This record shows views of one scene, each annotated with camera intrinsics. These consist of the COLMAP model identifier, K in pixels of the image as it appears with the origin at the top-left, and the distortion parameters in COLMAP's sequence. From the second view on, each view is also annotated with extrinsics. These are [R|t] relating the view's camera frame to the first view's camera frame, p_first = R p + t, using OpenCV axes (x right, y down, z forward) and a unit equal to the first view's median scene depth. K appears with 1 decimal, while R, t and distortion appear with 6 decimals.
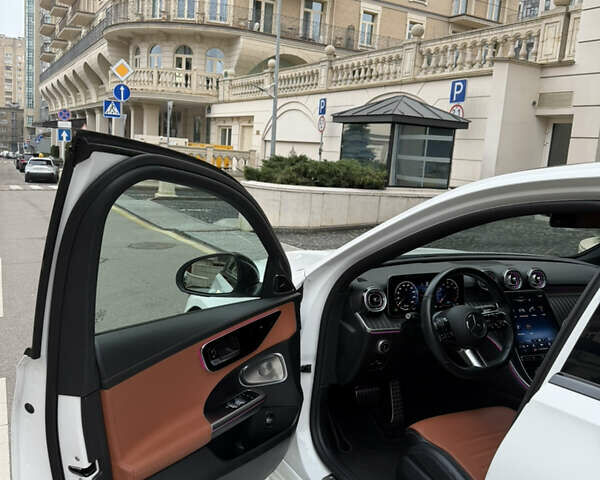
lens RADIAL K [[563.8, 0, 292.6], [0, 563.8, 243.2], [0, 0, 1]] dist [0.150285, -0.277171]
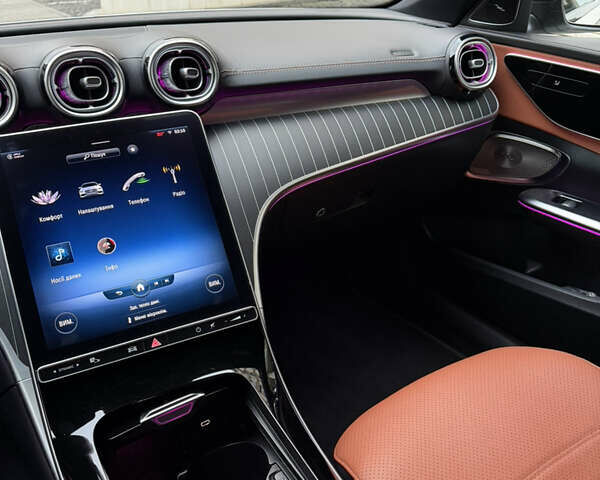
lens RADIAL K [[566.1, 0, 297.9], [0, 566.1, 243.0], [0, 0, 1]] dist [0.158136, -0.335775]
pose [[0.992899, -0.103769, 0.058168, 0.070780], [0.077815, 0.936395, 0.342211, 0.007064], [-0.089979, -0.335255, 0.937821, 0.101794]]
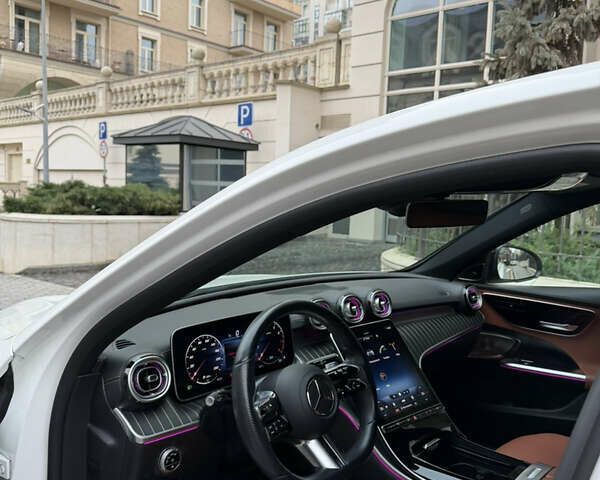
lens RADIAL K [[566.1, 0, 297.9], [0, 566.1, 243.0], [0, 0, 1]] dist [0.158136, -0.335775]
pose [[0.934137, -0.070998, 0.349781, 0.012373], [0.089296, 0.995338, -0.036446, 0.000282], [-0.345563, 0.065280, 0.936122, 0.054605]]
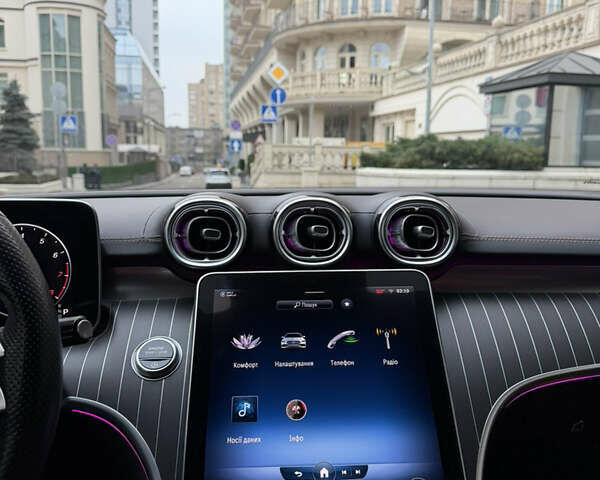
lens RADIAL K [[566.1, 0, 297.9], [0, 566.1, 243.0], [0, 0, 1]] dist [0.158136, -0.335775]
pose [[0.948646, -0.008548, -0.316225, 0.070545], [0.004303, 0.999891, -0.014121, 0.010943], [0.316311, 0.012035, 0.948579, 0.109287]]
